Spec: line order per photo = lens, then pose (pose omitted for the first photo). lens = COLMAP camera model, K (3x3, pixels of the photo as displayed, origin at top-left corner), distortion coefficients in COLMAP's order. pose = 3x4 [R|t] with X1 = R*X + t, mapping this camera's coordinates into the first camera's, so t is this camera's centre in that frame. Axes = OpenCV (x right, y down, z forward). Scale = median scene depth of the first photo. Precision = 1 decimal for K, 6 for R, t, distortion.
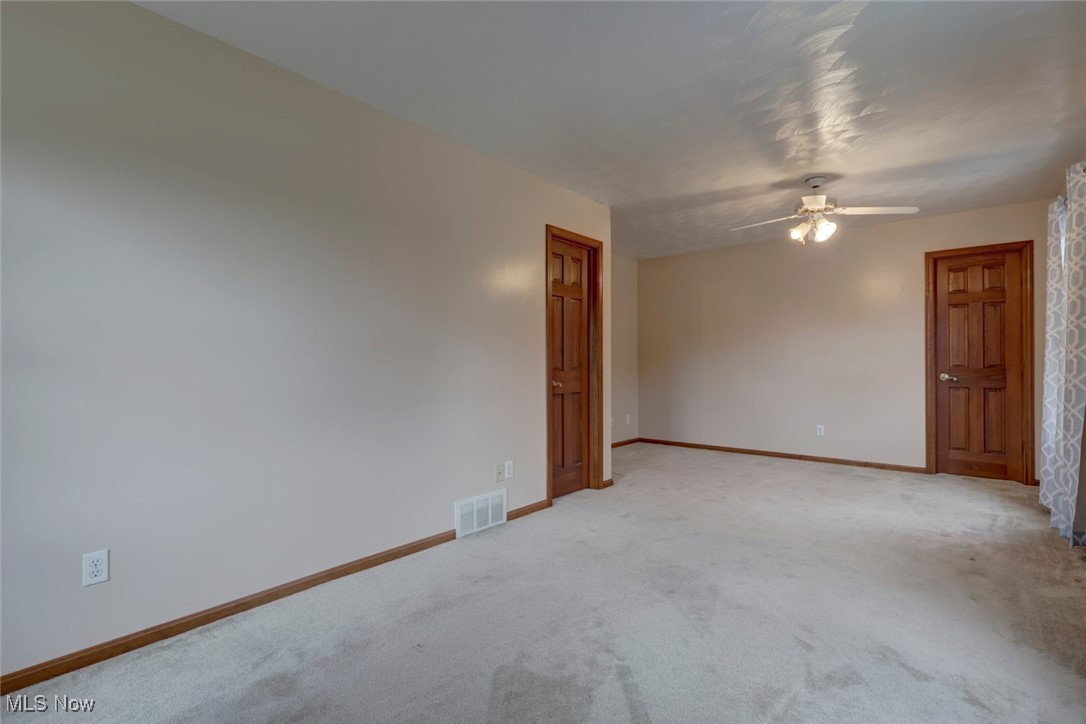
lens RADIAL K [[502.9, 0, 543.0], [0, 502.9, 362.0], [0, 0, 1]] dist [0.000741, 0.000745]
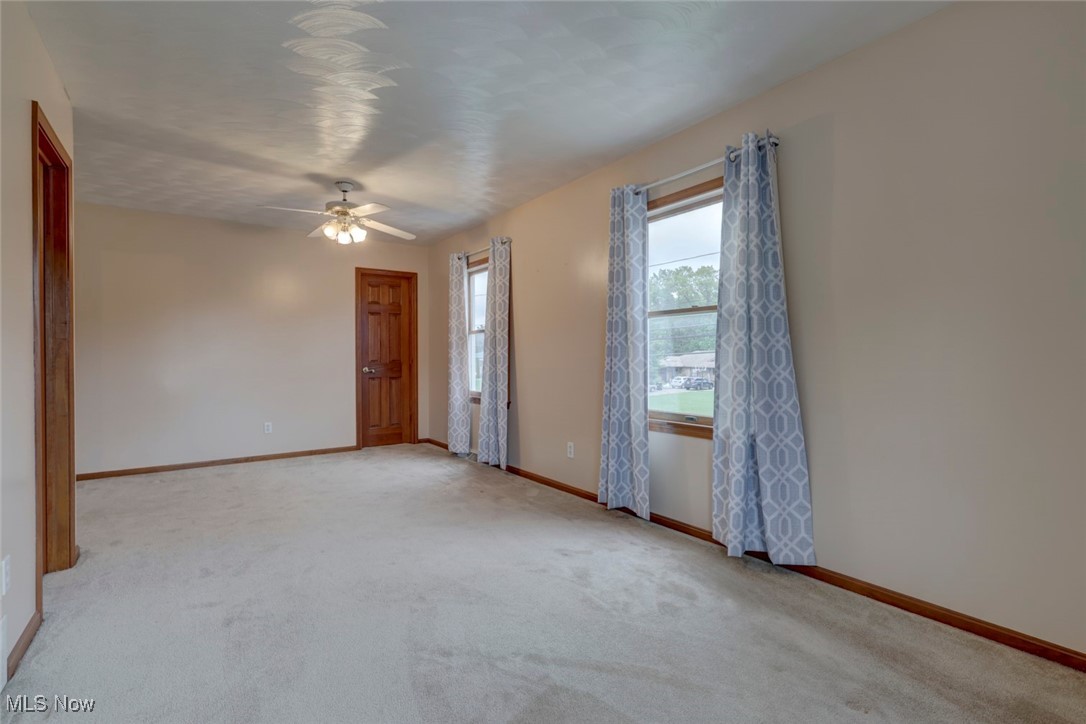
lens RADIAL K [[502.9, 0, 543.0], [0, 502.9, 362.0], [0, 0, 1]] dist [0.000741, 0.000745]
pose [[0.249813, -0.007442, 0.968265, -0.312474], [0.001702, 0.999972, 0.007247, 0.001964], [-0.968293, -0.000163, 0.249819, 0.277425]]
